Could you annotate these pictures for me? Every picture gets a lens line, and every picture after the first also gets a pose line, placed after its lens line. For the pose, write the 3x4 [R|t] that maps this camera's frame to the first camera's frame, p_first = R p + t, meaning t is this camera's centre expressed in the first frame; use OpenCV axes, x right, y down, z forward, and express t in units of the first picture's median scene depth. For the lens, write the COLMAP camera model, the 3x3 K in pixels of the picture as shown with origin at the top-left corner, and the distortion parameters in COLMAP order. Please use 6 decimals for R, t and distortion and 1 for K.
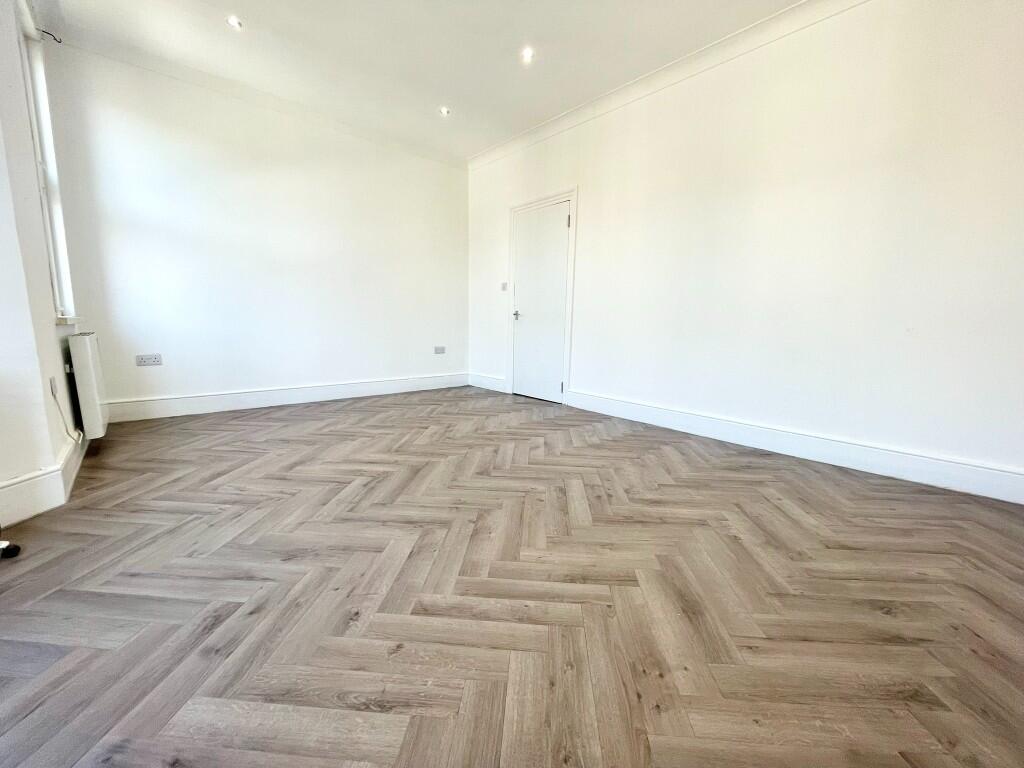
lens RADIAL K [[413.4, 0, 512.9], [0, 413.4, 385.9], [0, 0, 1]] dist [-0.003405, 0.000325]
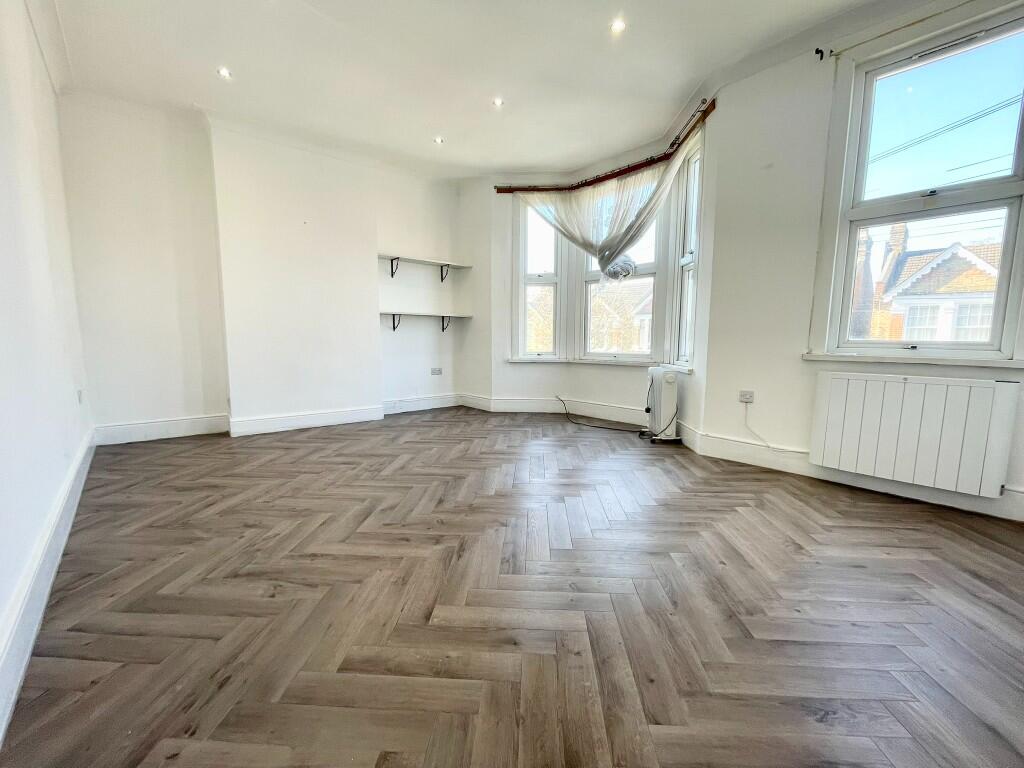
lens RADIAL K [[413.4, 0, 512.9], [0, 413.4, 385.9], [0, 0, 1]] dist [-0.003405, 0.000325]
pose [[-0.999589, -0.024154, -0.015434, -0.210794], [-0.027418, 0.962714, 0.269127, -0.373296], [0.008358, 0.269440, -0.962981, 2.169518]]
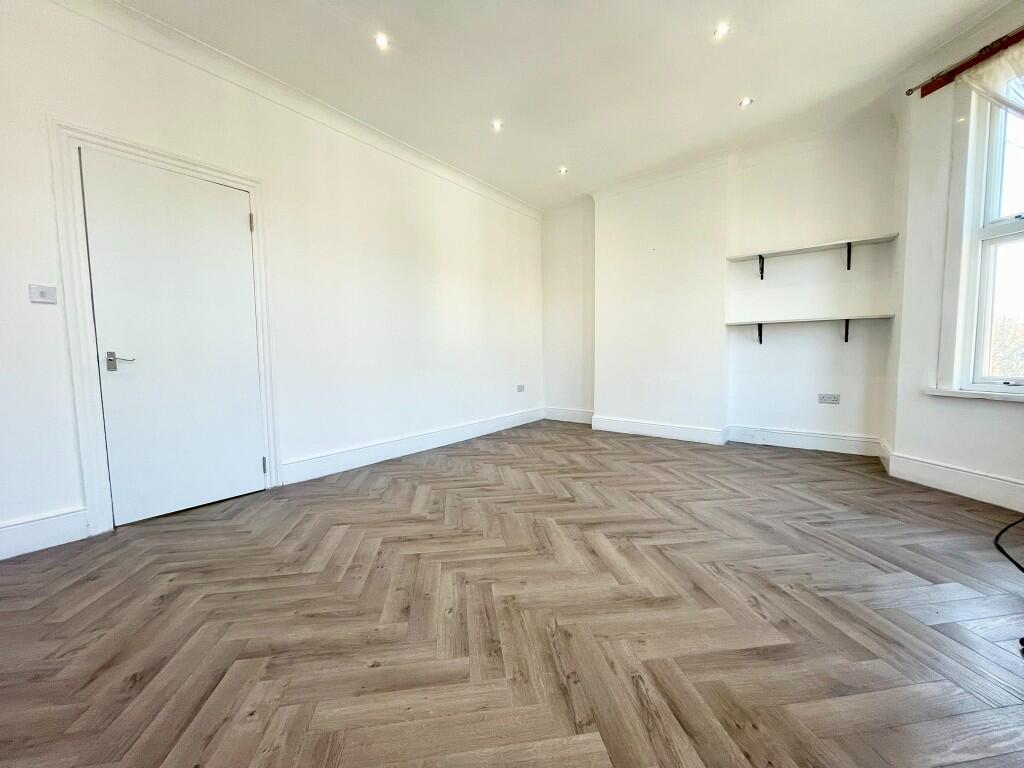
lens RADIAL K [[413.4, 0, 512.9], [0, 413.4, 385.9], [0, 0, 1]] dist [-0.003405, 0.000325]
pose [[-0.208282, -0.093630, 0.973577, -1.166006], [0.163320, 0.978102, 0.129005, -0.275705], [-0.964337, 0.185874, -0.188430, 1.382185]]
